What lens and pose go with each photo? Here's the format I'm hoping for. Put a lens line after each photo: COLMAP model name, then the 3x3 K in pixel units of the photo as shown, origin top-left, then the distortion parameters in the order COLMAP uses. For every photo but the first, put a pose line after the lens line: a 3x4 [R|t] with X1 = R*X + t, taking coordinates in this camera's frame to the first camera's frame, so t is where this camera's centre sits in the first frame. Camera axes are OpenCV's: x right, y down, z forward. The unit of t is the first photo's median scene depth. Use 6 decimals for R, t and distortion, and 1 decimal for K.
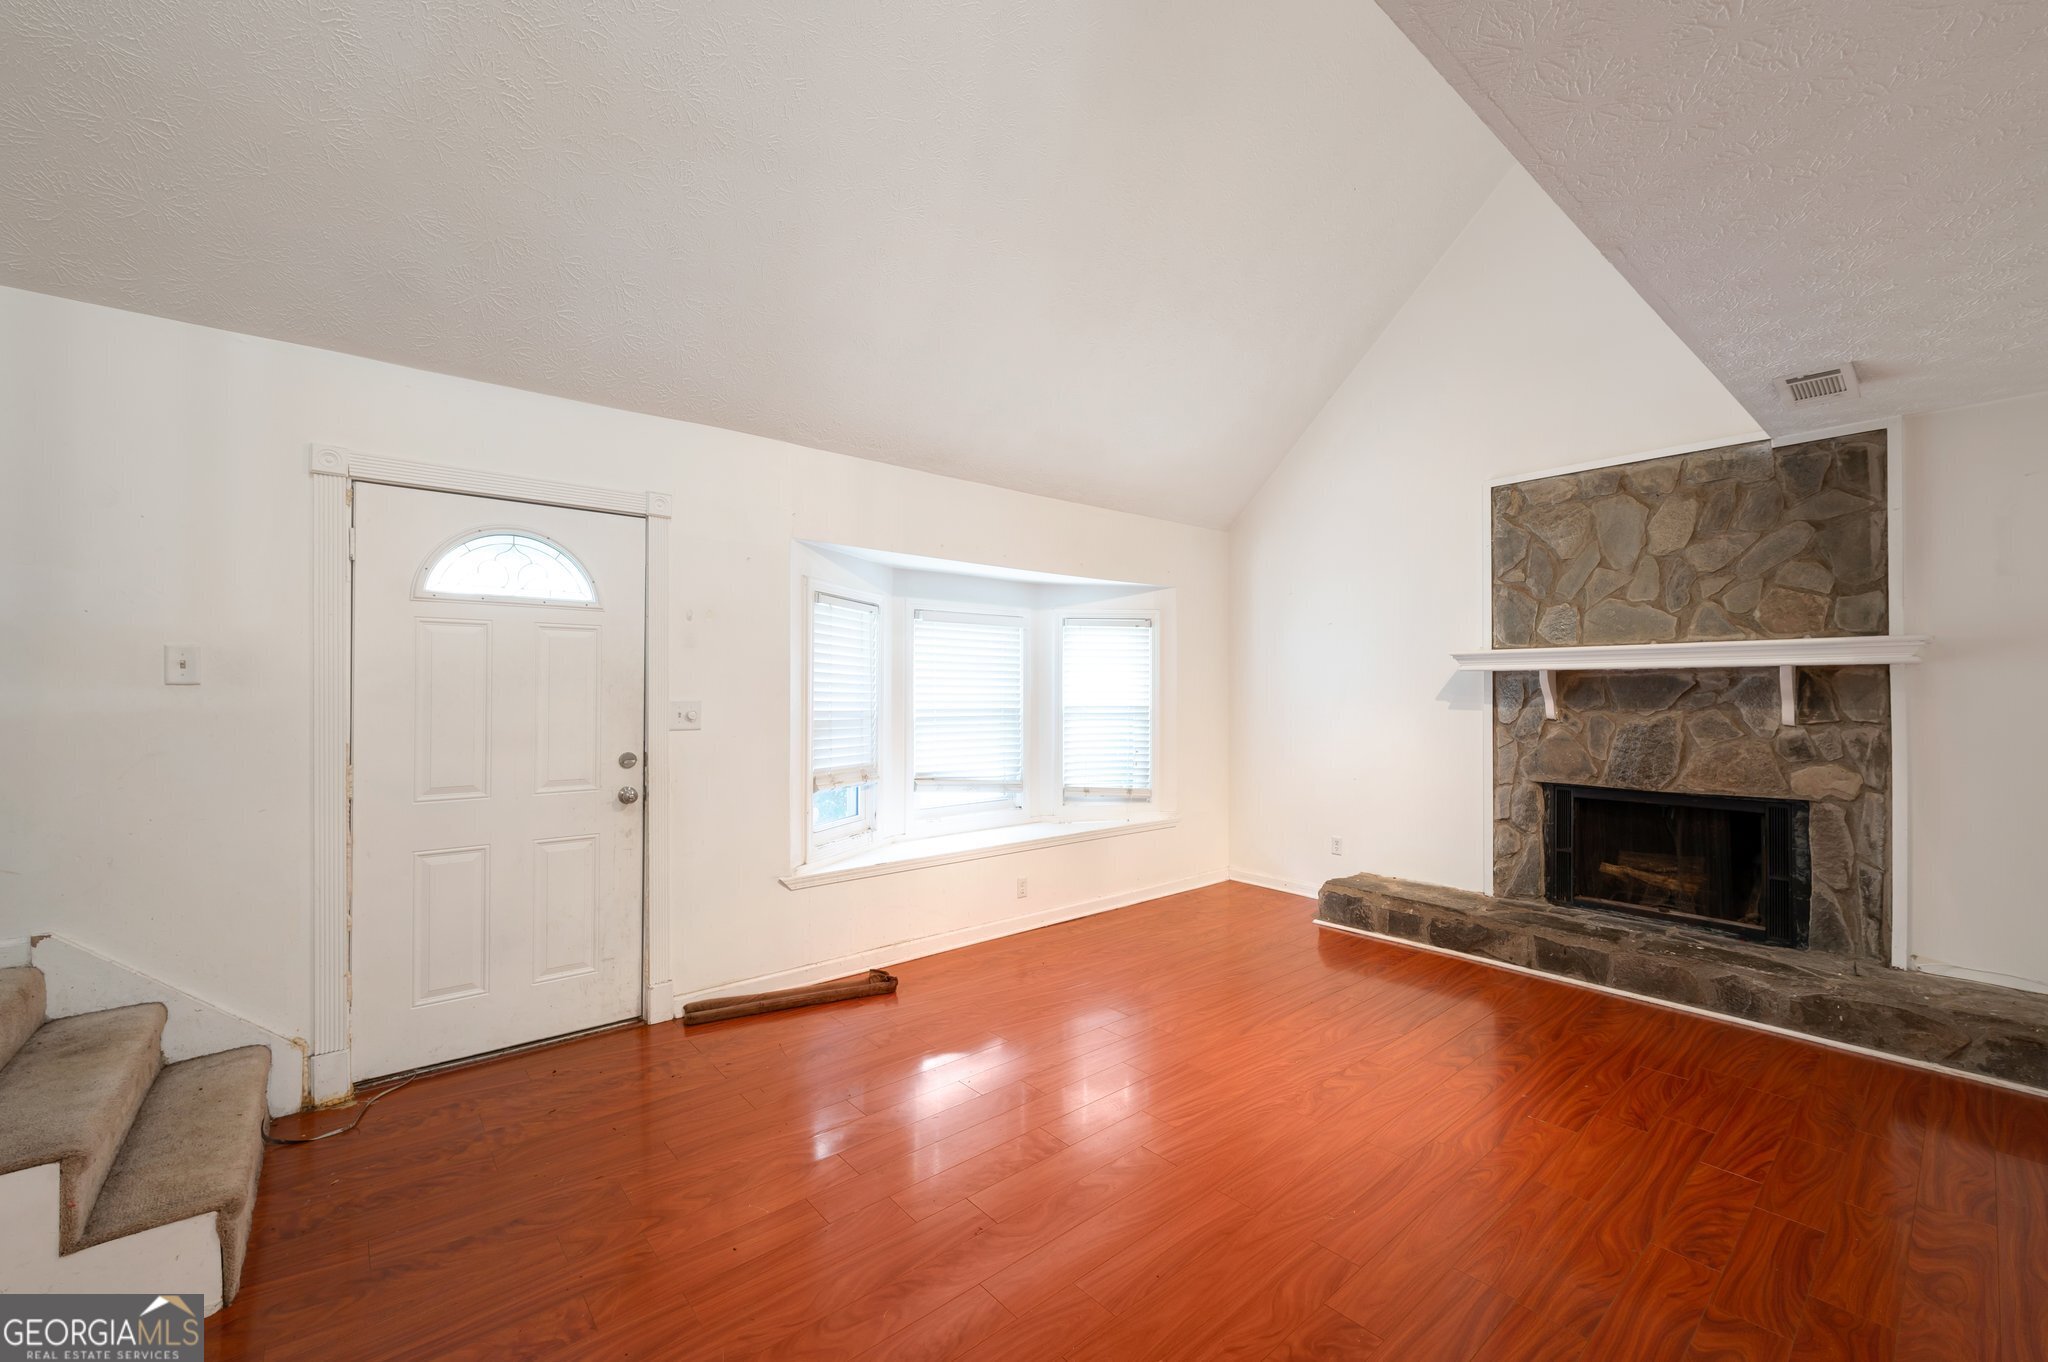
lens RADIAL K [[837.6, 0, 1027.4], [0, 837.6, 684.6], [0, 0, 1]] dist [0.004021, 0.000162]
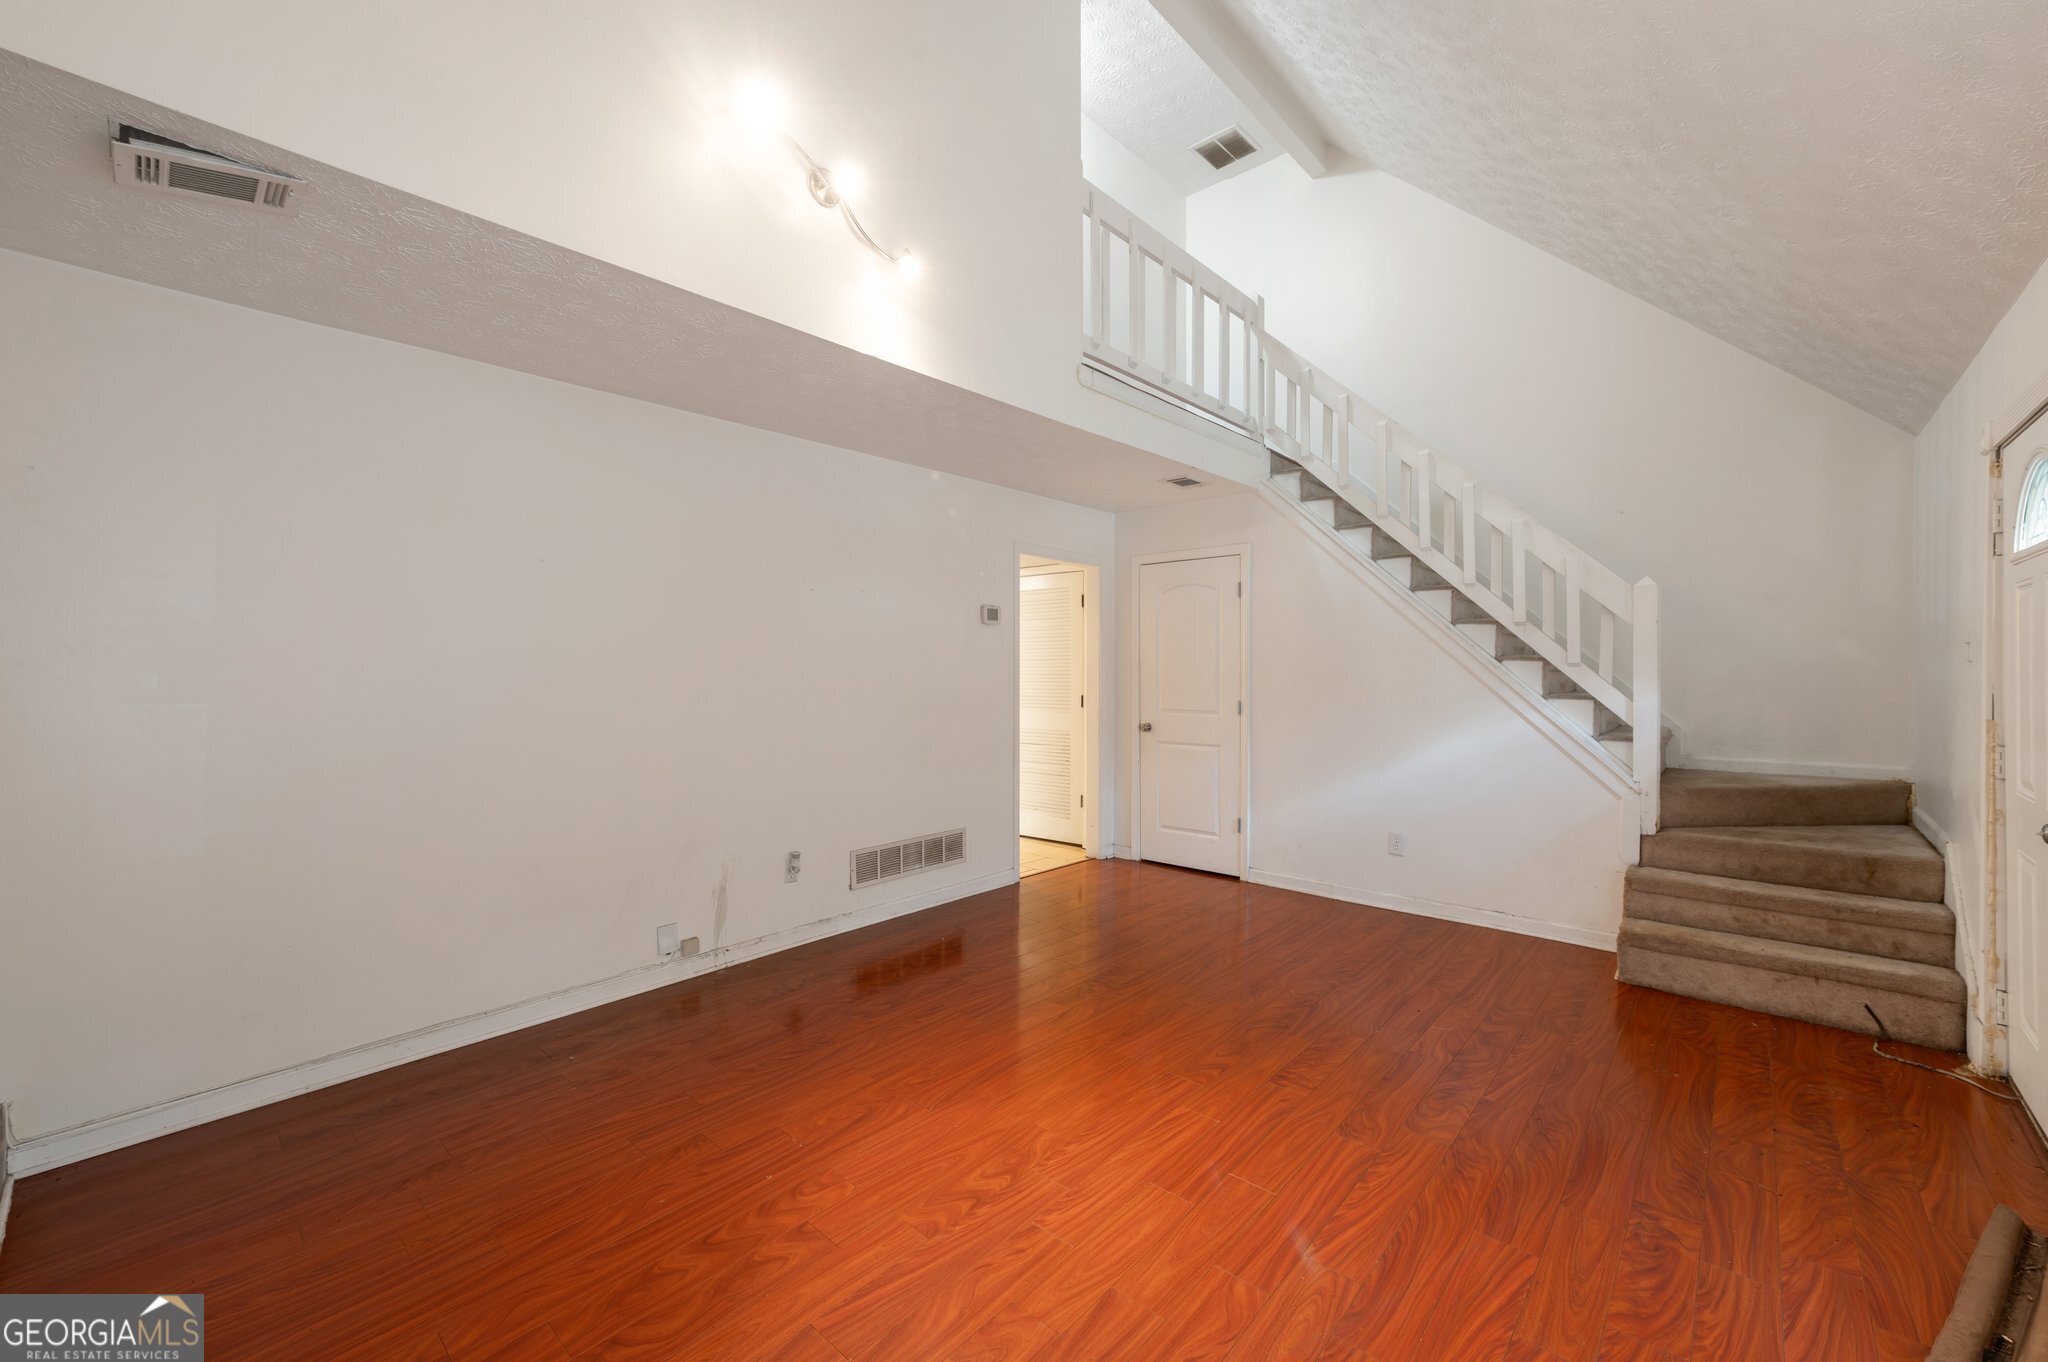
lens RADIAL K [[837.6, 0, 1033.4], [0, 837.6, 675.7], [0, 0, 1]] dist [0.004021, 0.000162]
pose [[-0.990445, 0.000741, -0.137907, 0.289164], [0.000282, 0.999994, 0.003351, 0.010981], [0.137908, 0.003280, -0.990440, 1.162249]]
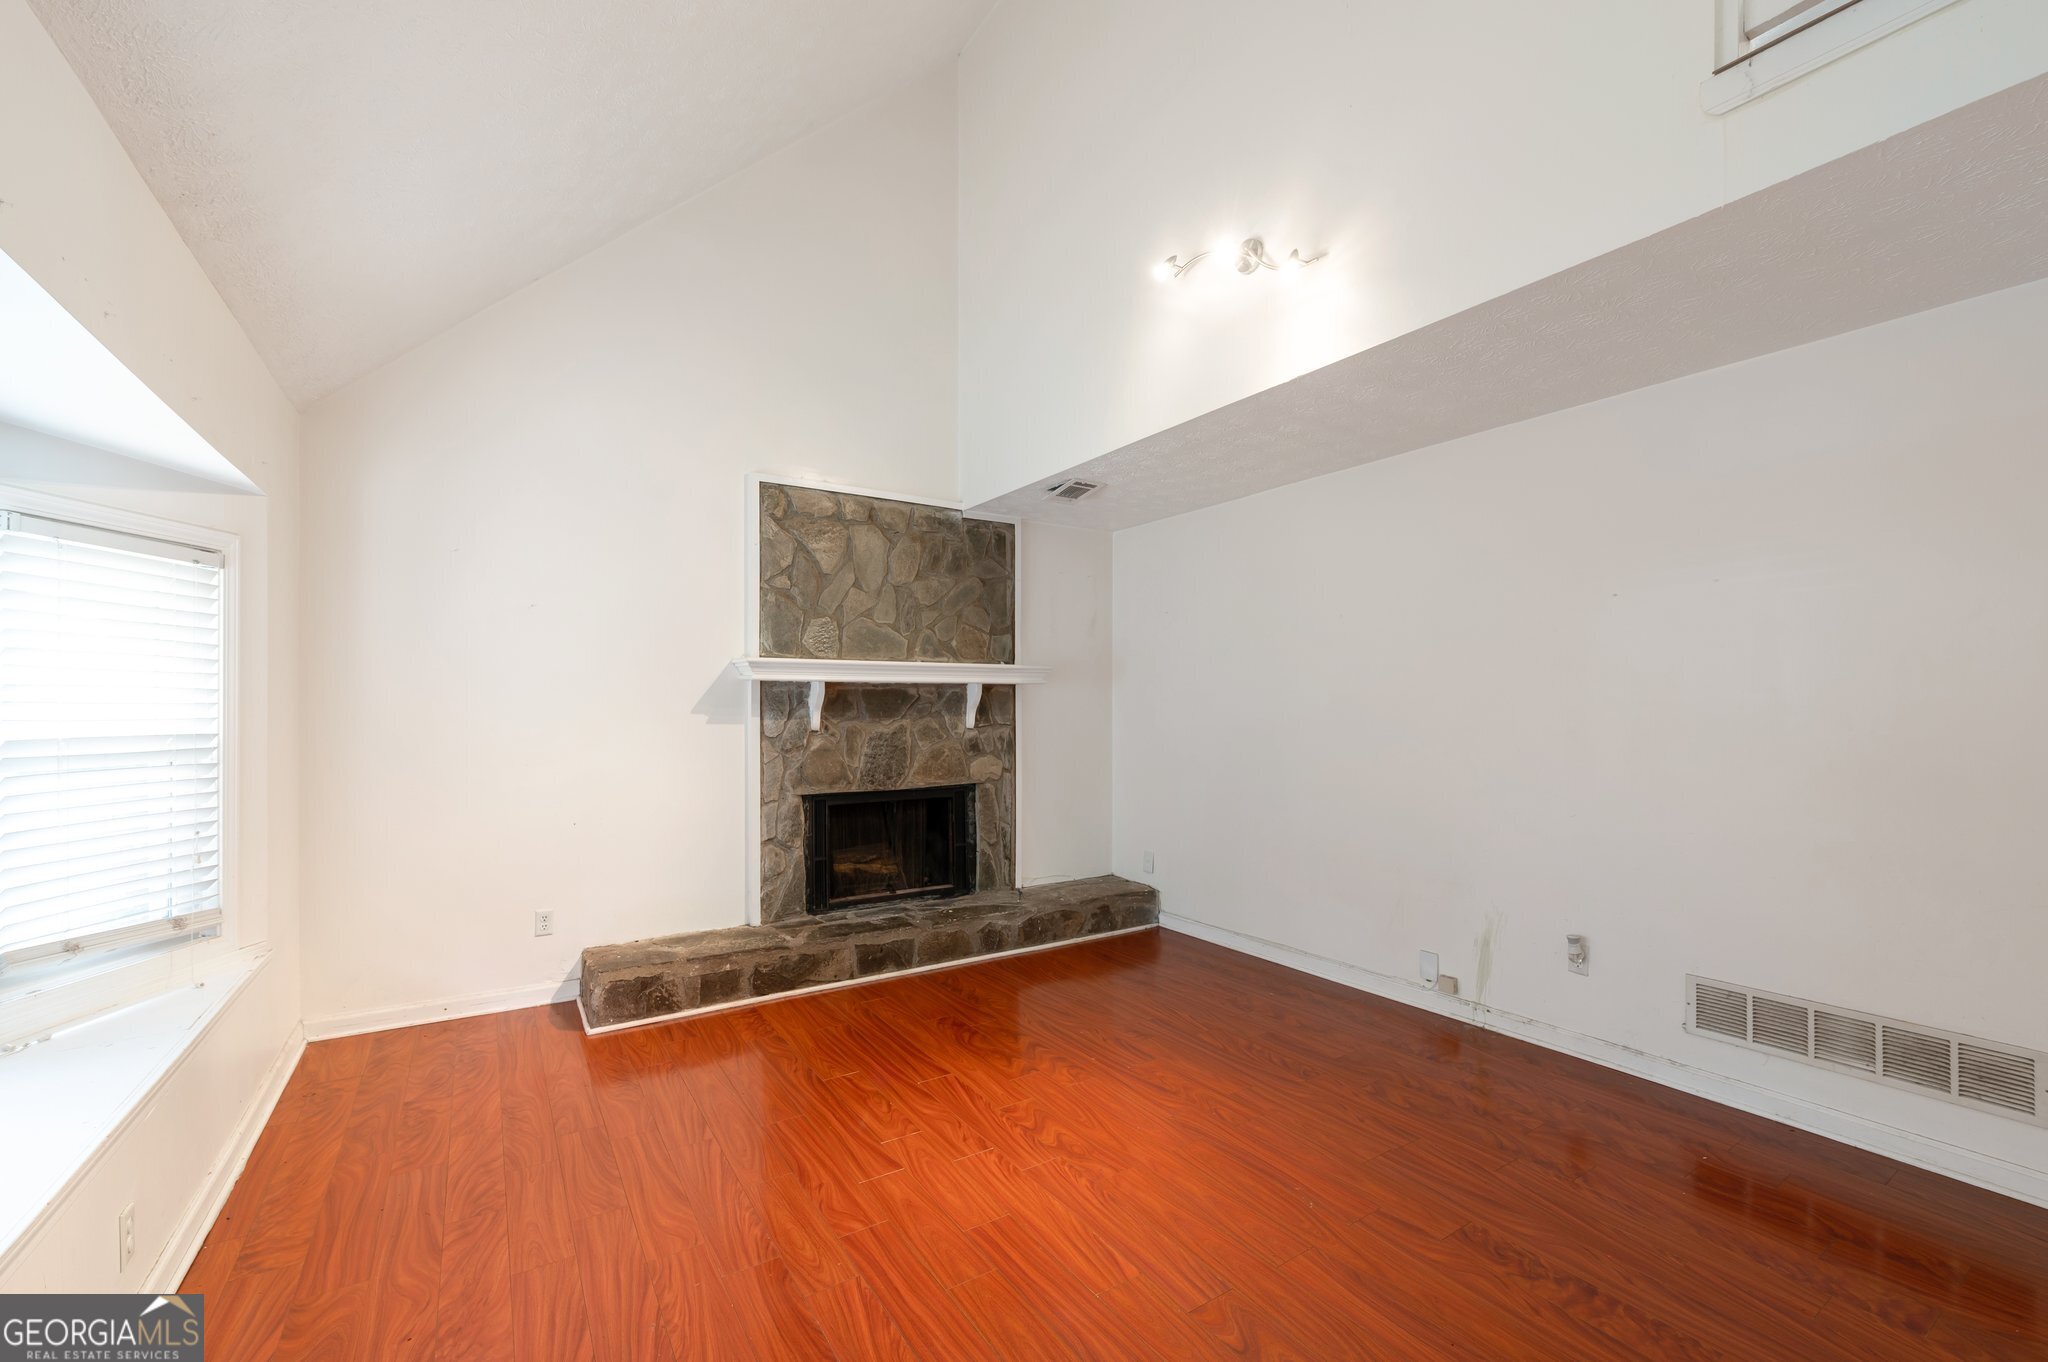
lens RADIAL K [[837.6, 0, 1037.5], [0, 837.6, 709.2], [0, 0, 1]] dist [0.004021, 0.000162]
pose [[0.134005, -0.004647, 0.990970, -0.335105], [-0.003820, 0.999979, 0.005205, 0.009141], [-0.990973, -0.004483, 0.133985, 0.602158]]
